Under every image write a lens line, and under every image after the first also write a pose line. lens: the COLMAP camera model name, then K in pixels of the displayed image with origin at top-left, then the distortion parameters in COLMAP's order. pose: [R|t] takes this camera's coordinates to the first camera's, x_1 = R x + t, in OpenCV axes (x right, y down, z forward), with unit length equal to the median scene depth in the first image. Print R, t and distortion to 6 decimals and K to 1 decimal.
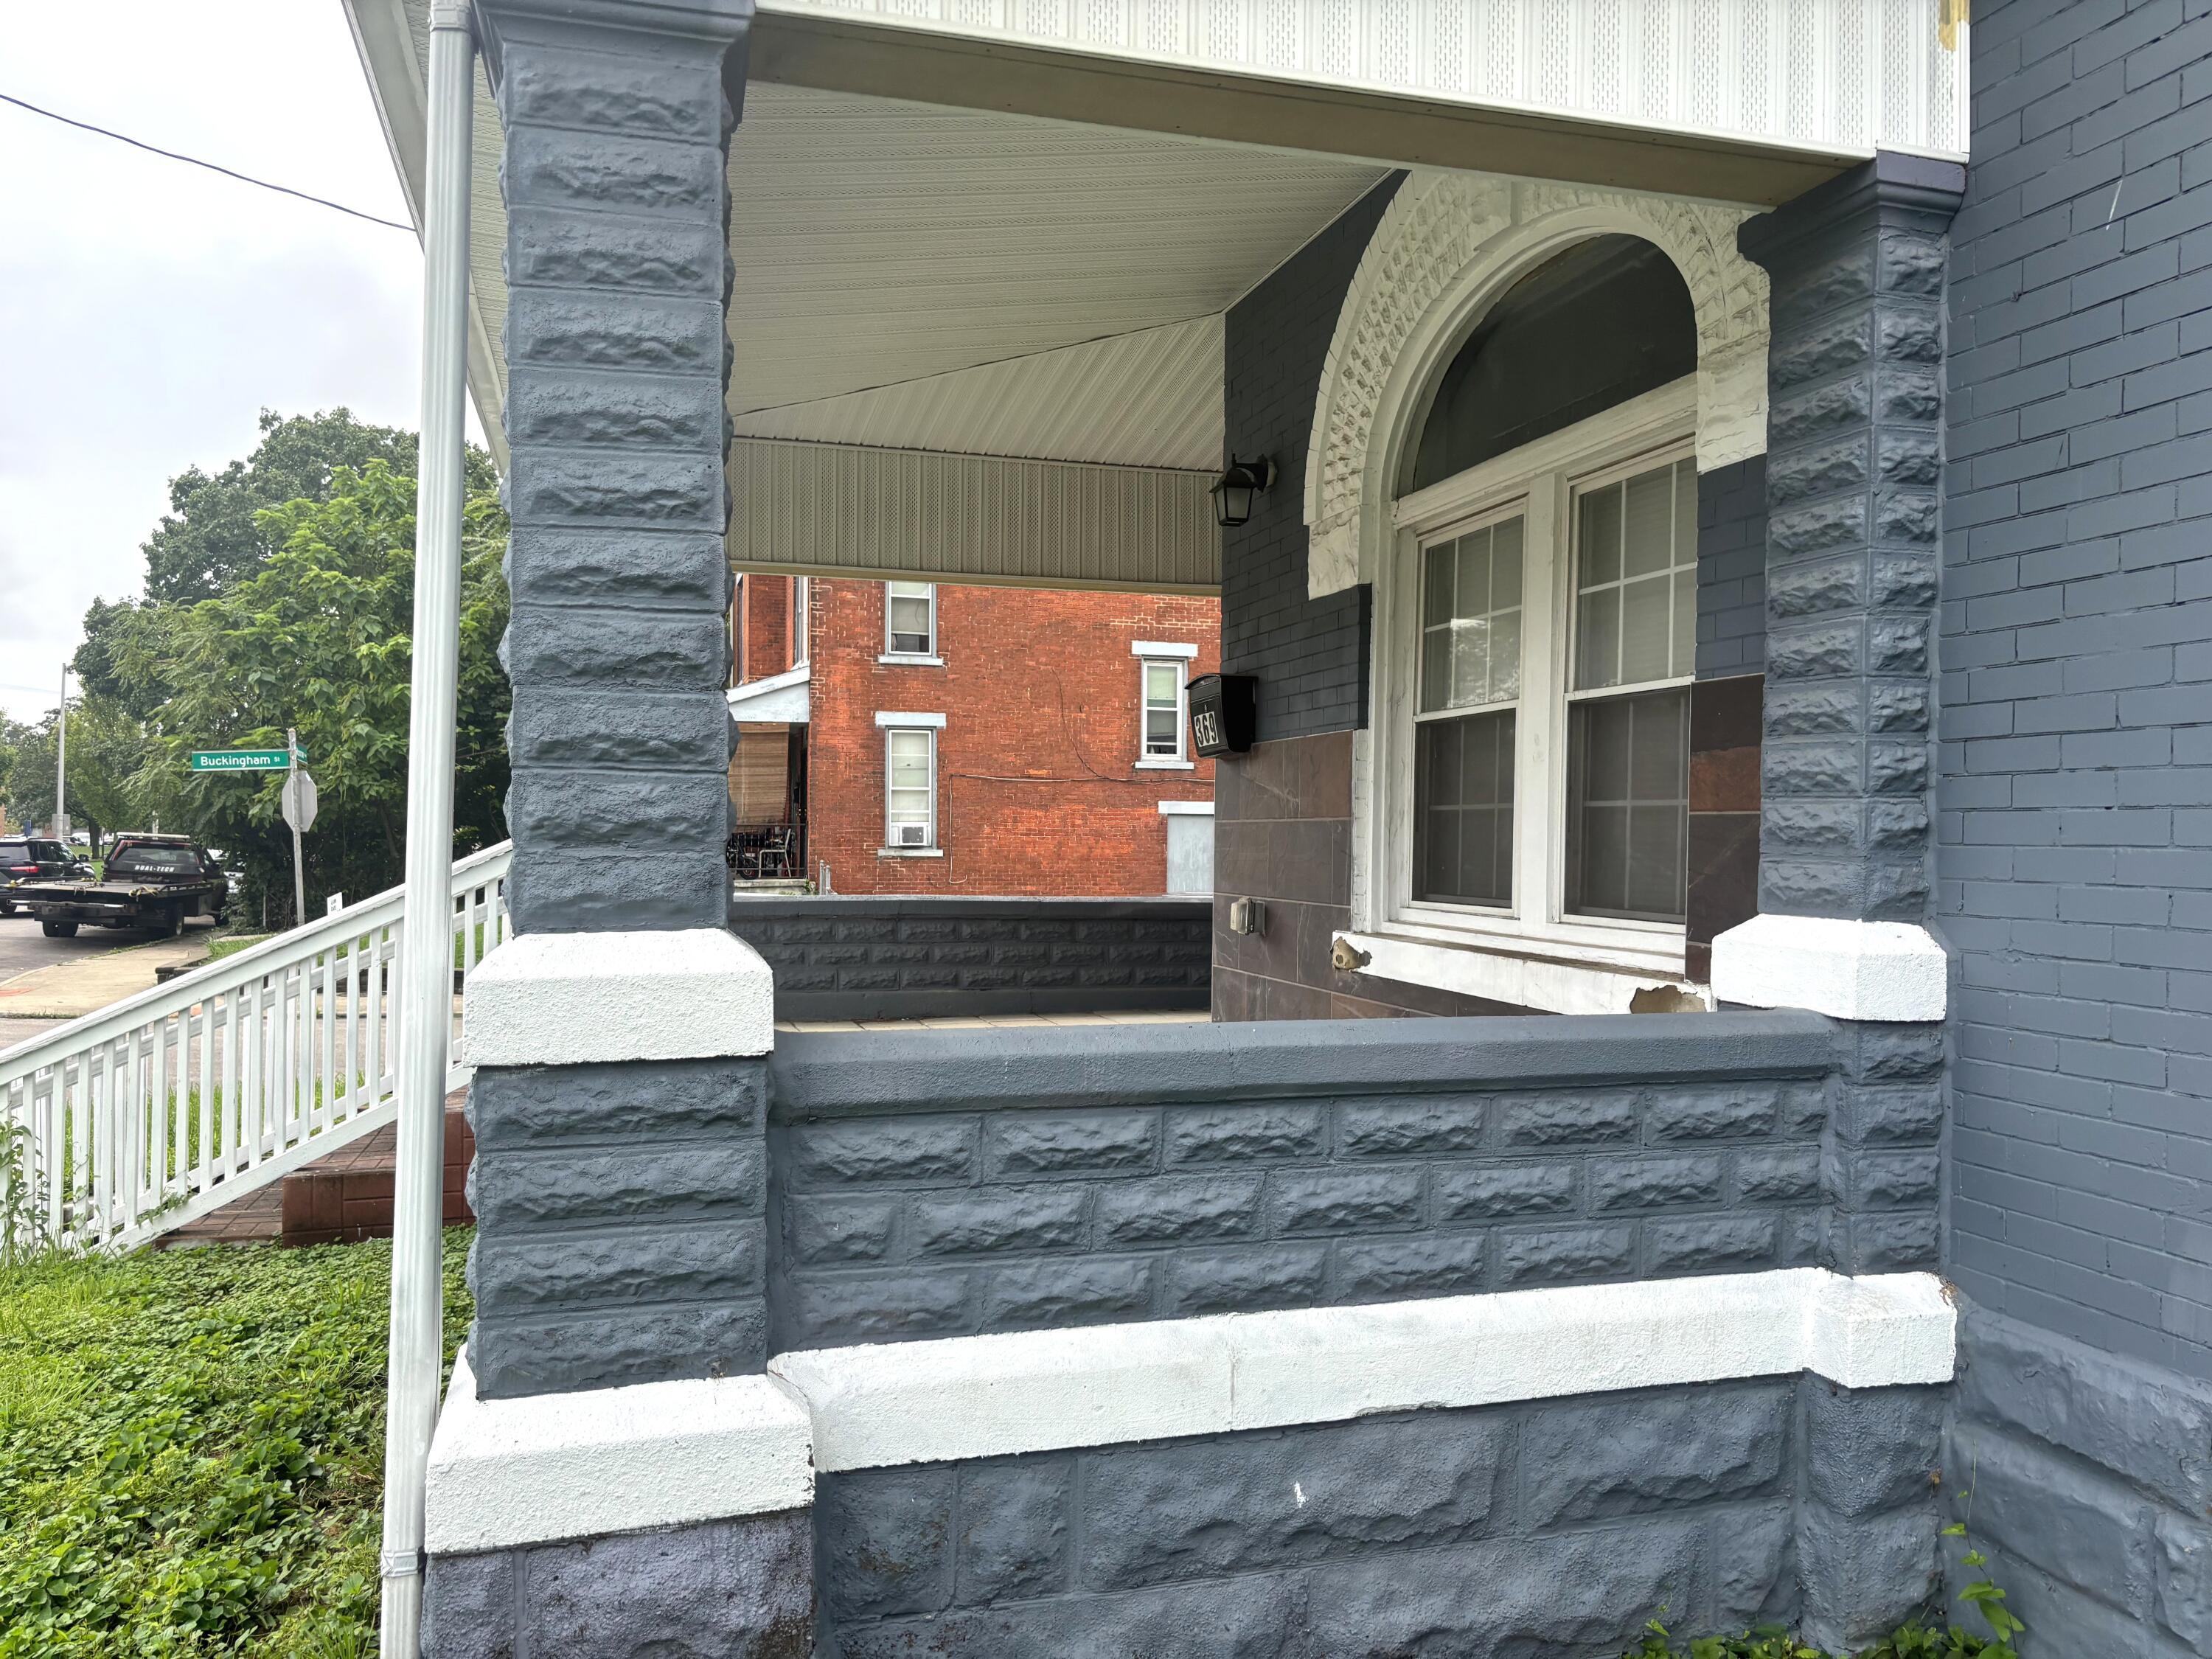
lens RADIAL K [[1670.1, 0, 1110.9], [0, 1670.1, 844.3], [0, 0, 1]] dist [0.051888, -0.058721]
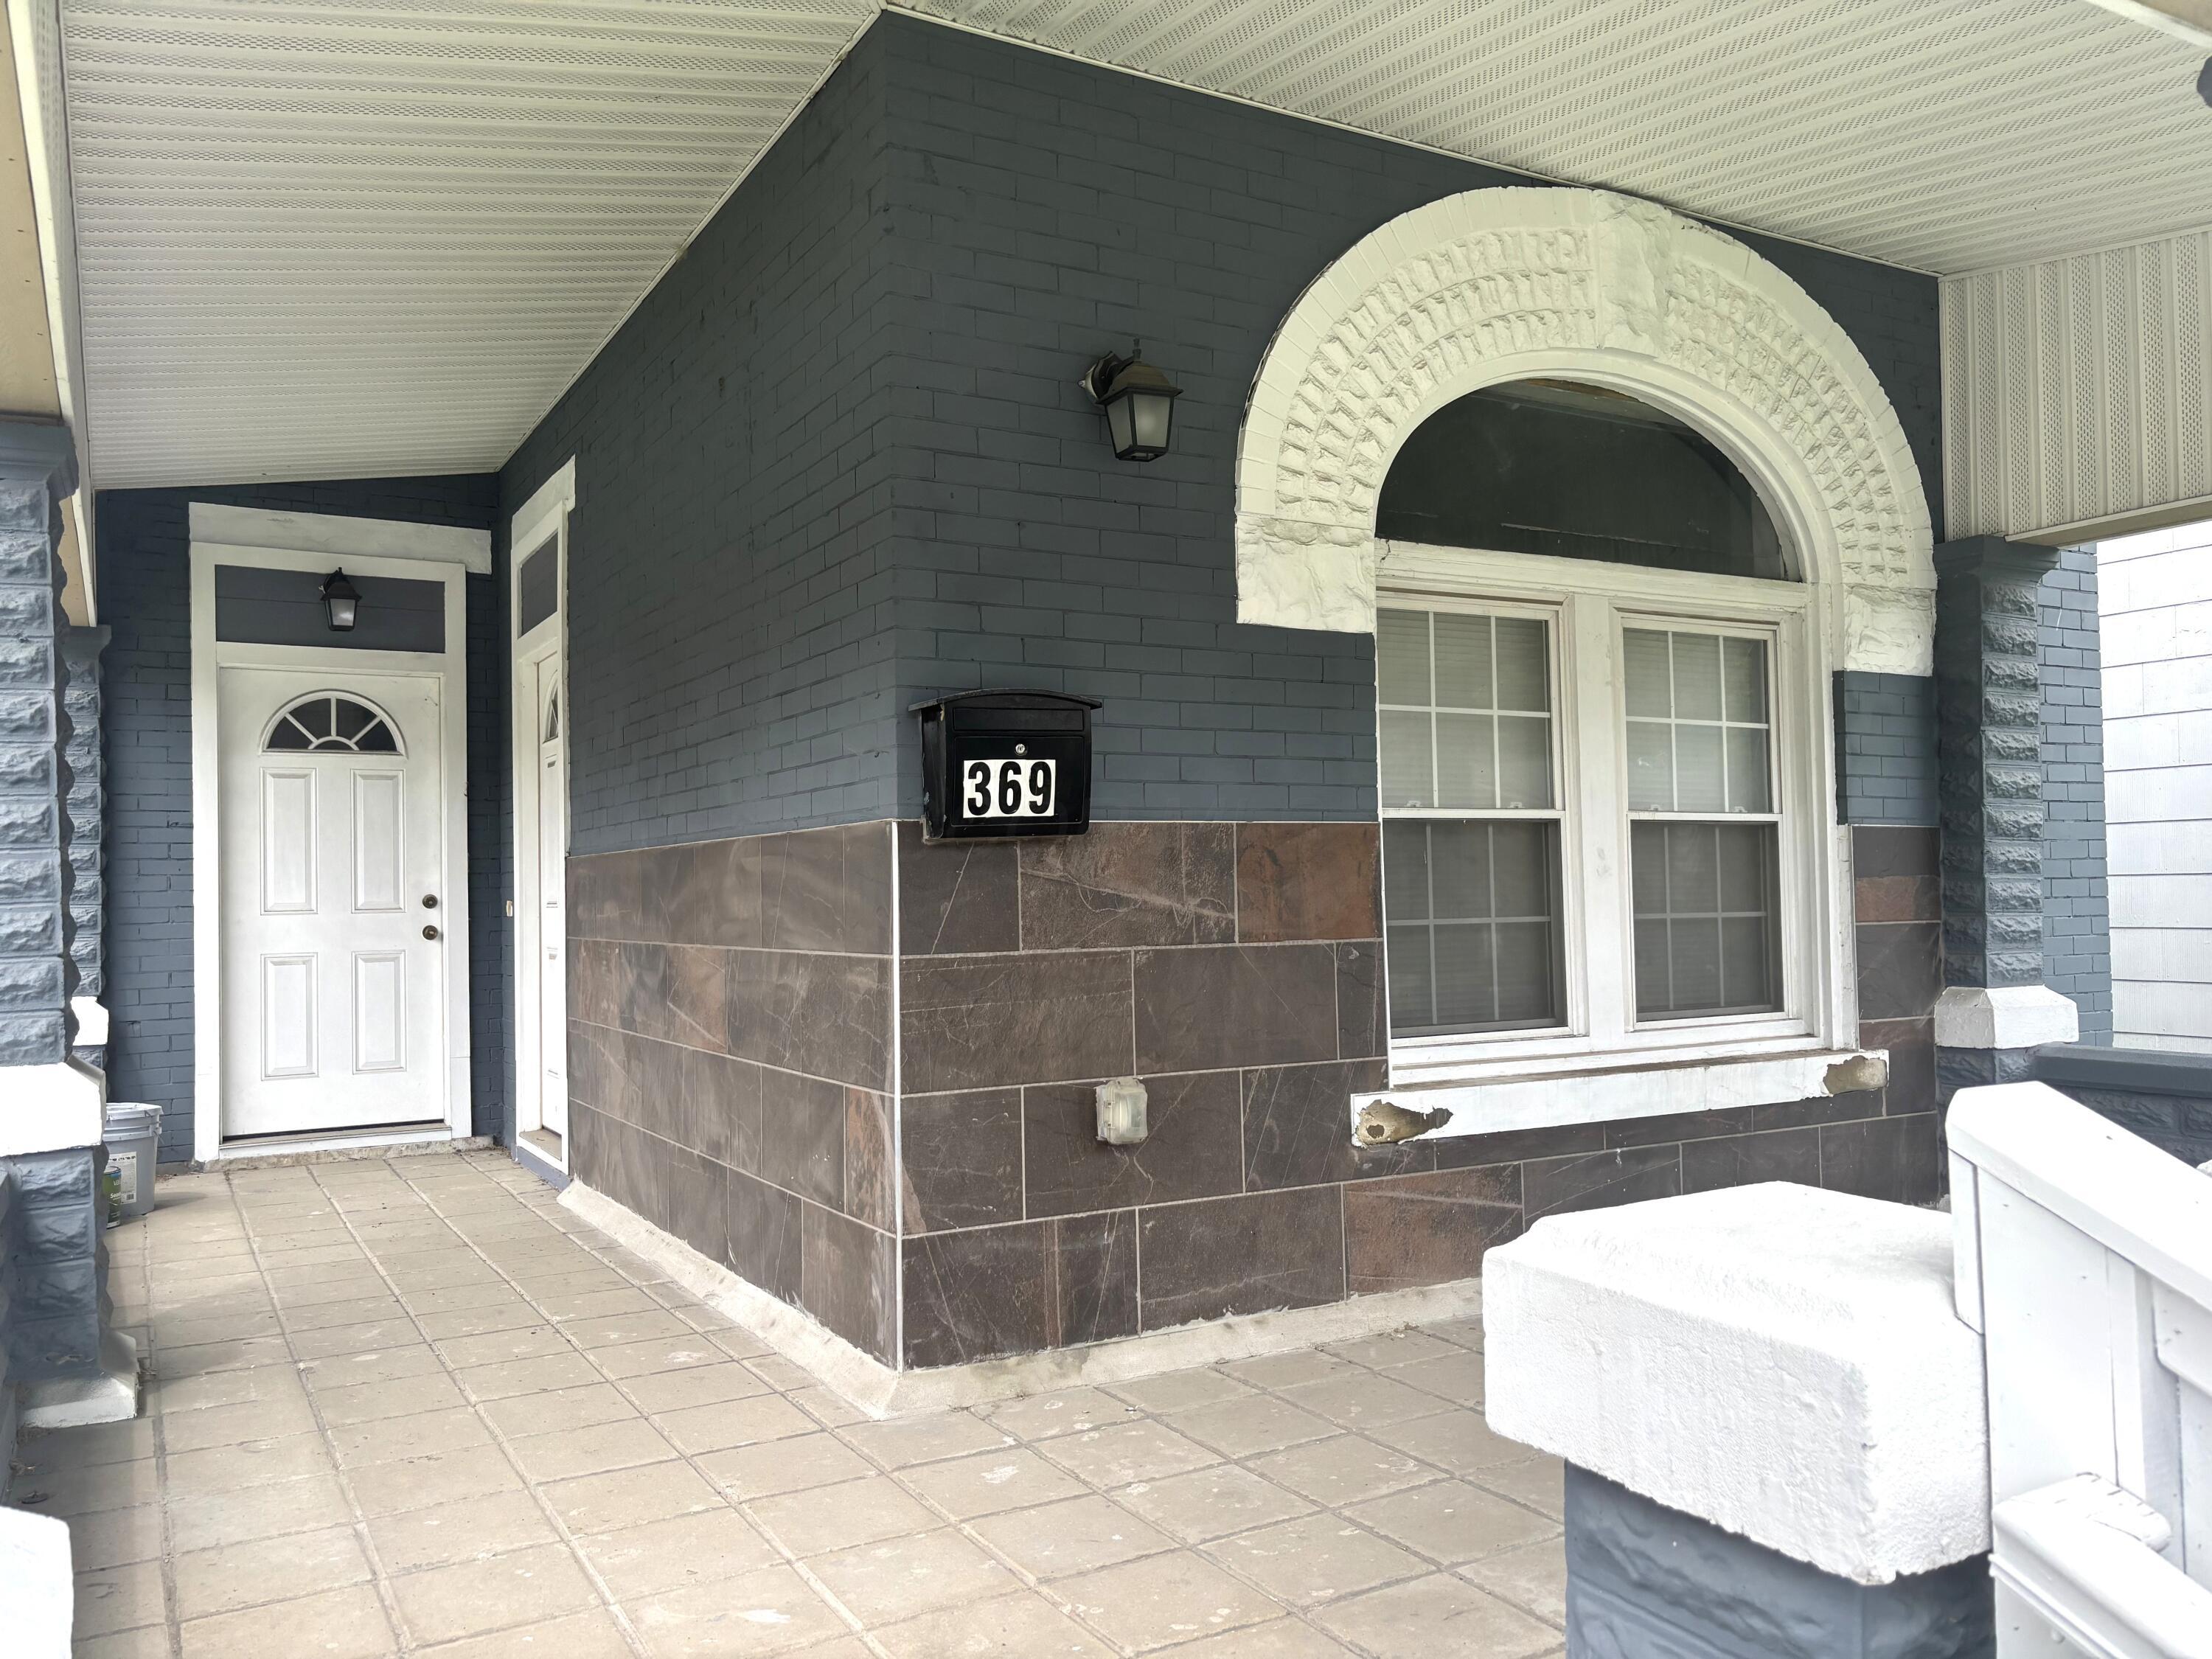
lens RADIAL K [[1670.1, 0, 1073.1], [0, 1670.1, 864.6], [0, 0, 1]] dist [0.051888, -0.058721]
pose [[-0.210252, 0.010289, 0.977593, -0.997503], [0.021236, 0.999757, -0.005955, -0.084861], [-0.977416, 0.019508, -0.210420, 2.278893]]
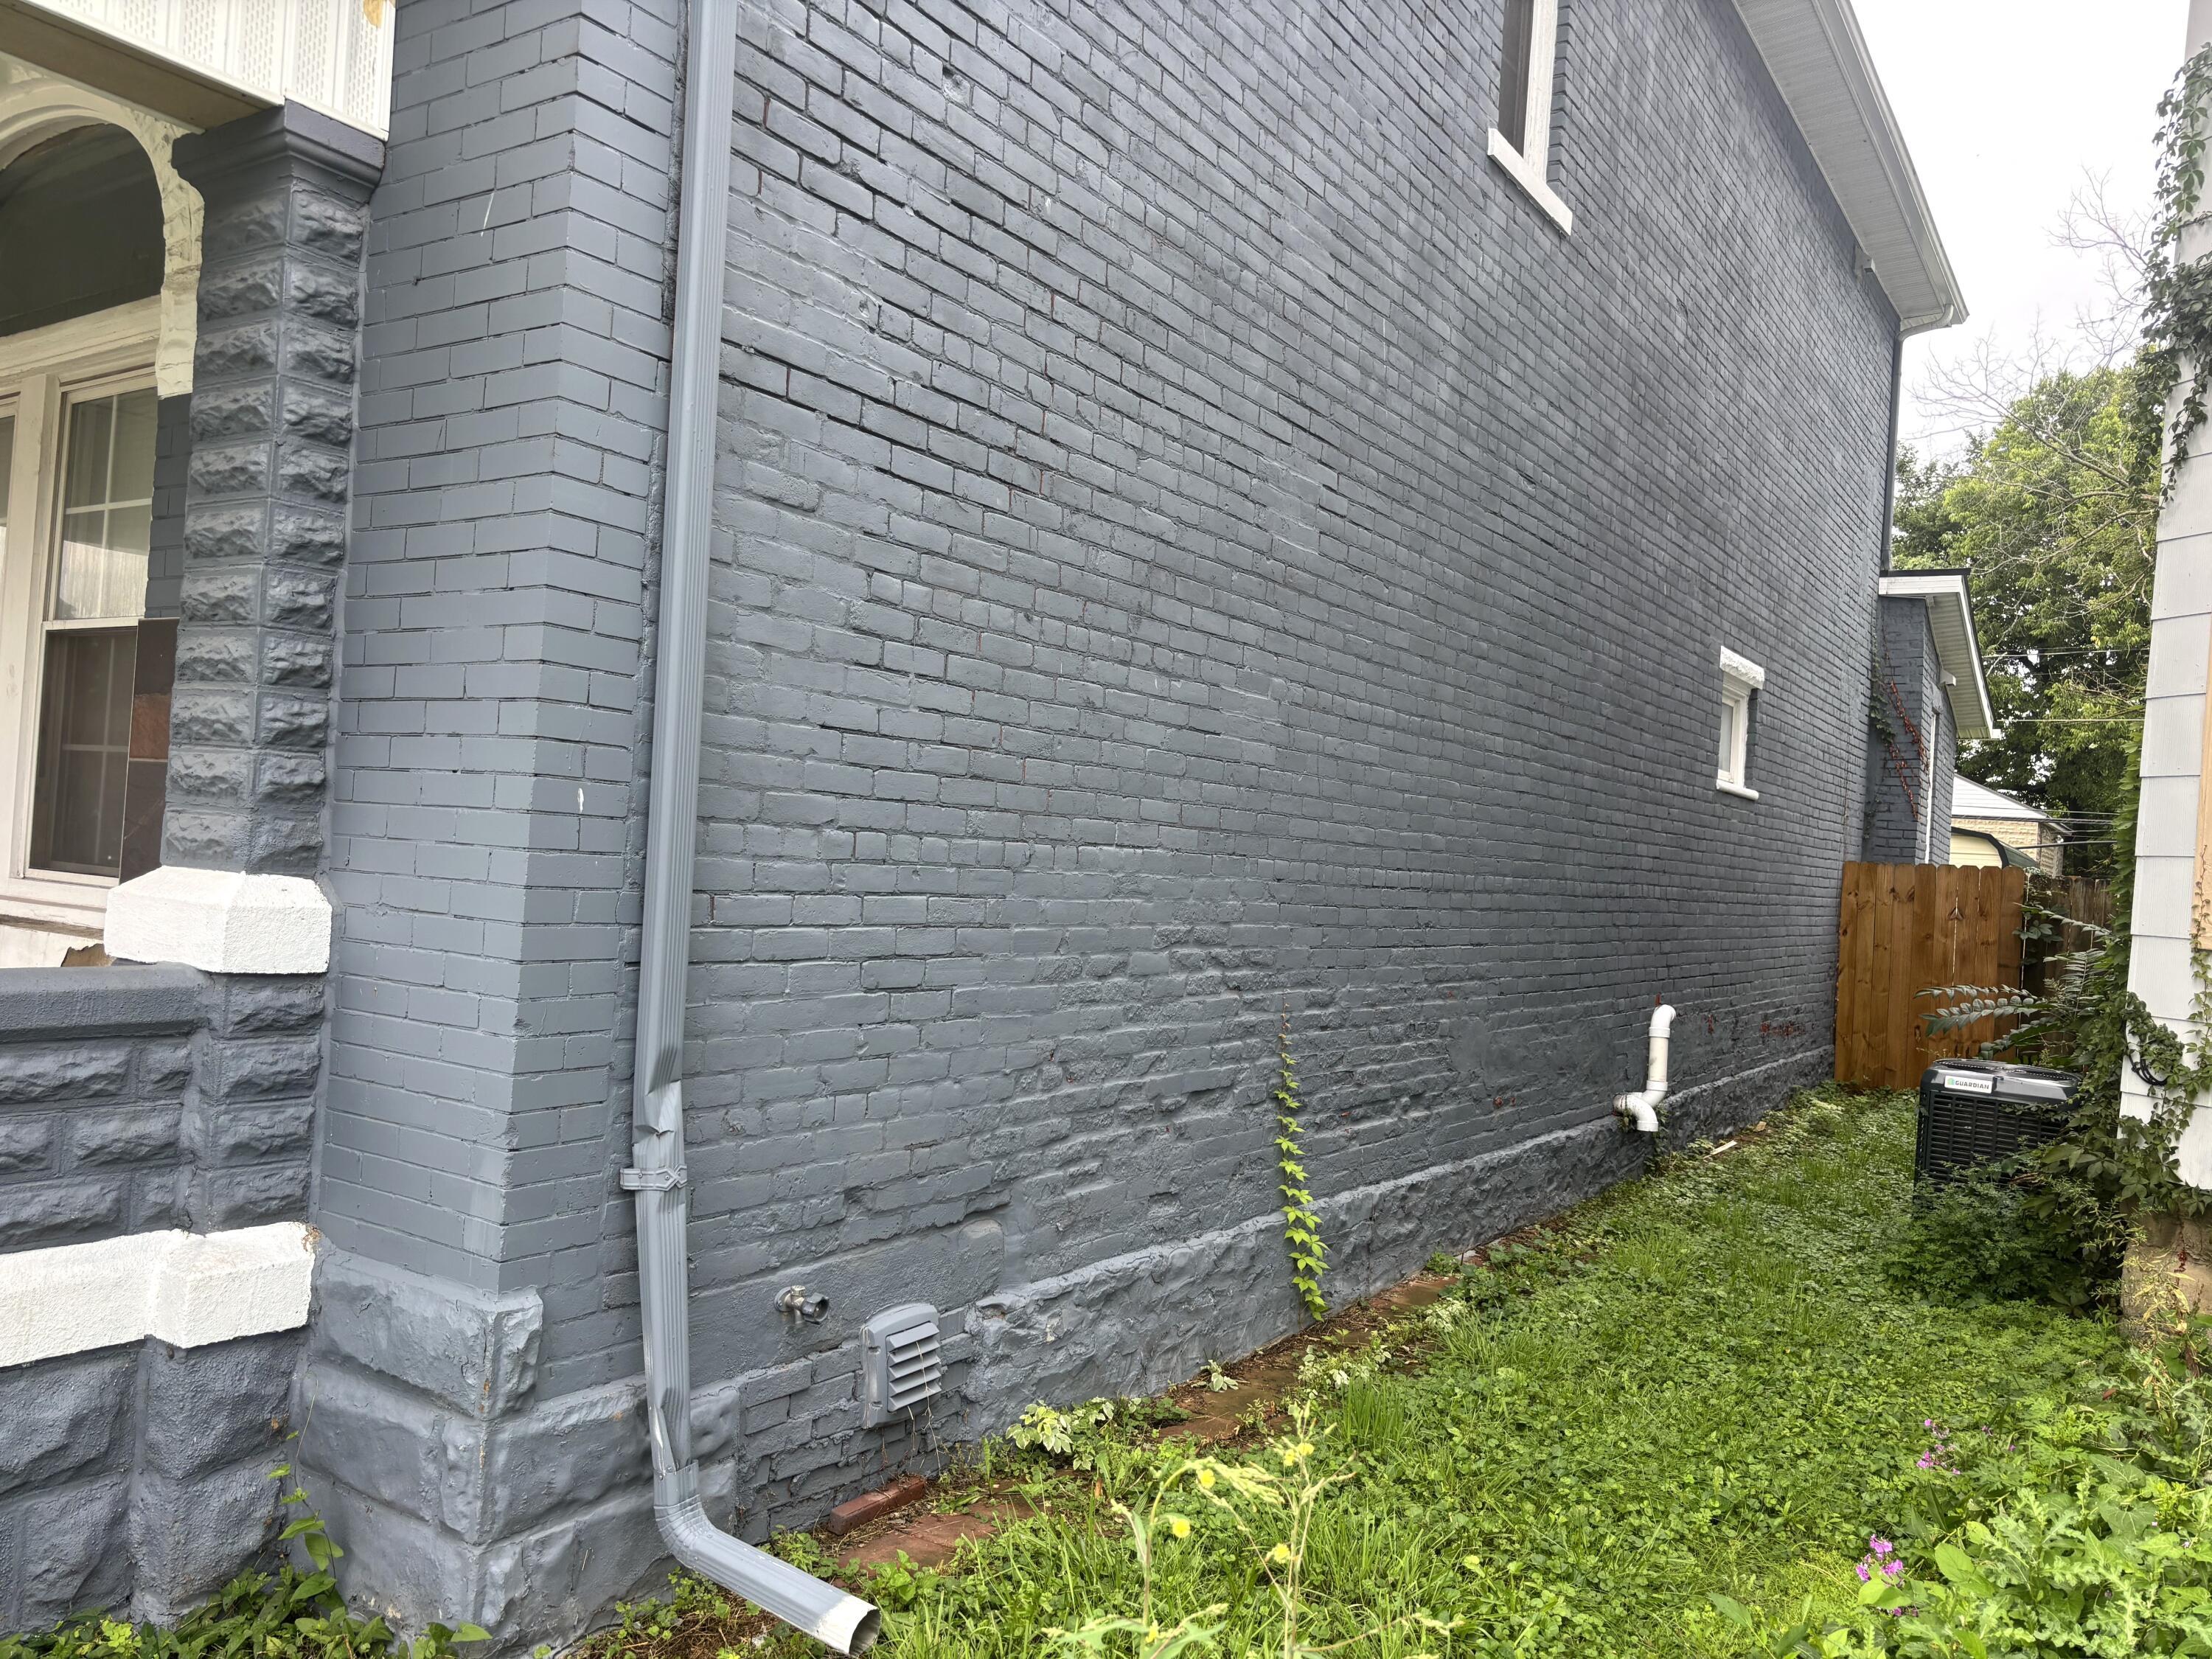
lens RADIAL K [[1670.1, 0, 1112.4], [0, 1670.1, 845.8], [0, 0, 1]] dist [0.051888, -0.058721]
pose [[0.768798, 0.039925, 0.638244, 0.203260], [-0.047358, 0.998863, -0.005438, 0.010596], [-0.637736, -0.026045, 0.769815, -0.084973]]
